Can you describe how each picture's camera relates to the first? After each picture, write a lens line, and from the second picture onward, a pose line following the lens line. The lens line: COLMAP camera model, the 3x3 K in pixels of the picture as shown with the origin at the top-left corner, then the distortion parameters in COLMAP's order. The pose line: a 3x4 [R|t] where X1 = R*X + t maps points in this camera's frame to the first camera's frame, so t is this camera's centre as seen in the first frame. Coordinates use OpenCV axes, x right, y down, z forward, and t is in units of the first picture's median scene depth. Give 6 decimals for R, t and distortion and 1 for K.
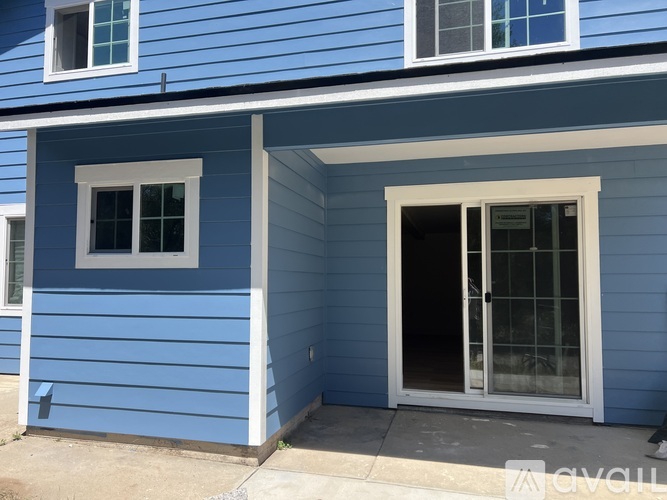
lens RADIAL K [[508.3, 0, 333.4], [0, 508.3, 263.1], [0, 0, 1]] dist [0.081537, -0.090089]
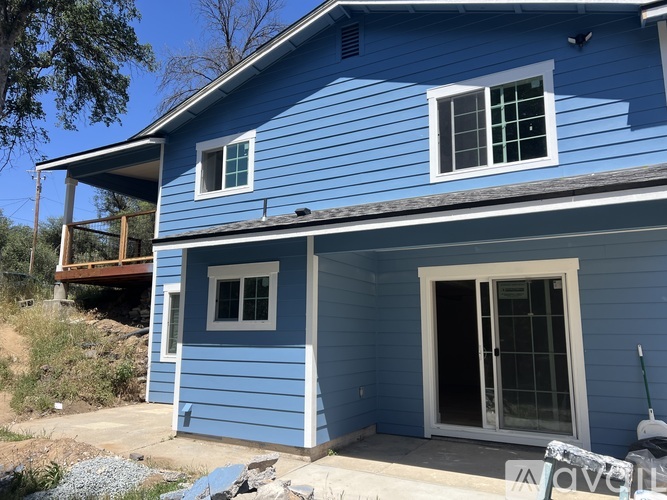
lens RADIAL K [[508.3, 0, 333.4], [0, 508.3, 263.1], [0, 0, 1]] dist [0.081537, -0.090089]
pose [[0.968198, -0.033107, -0.247987, 0.241790], [0.007368, 0.994549, -0.104007, -0.025673], [0.250078, 0.098872, 0.963164, -0.388143]]
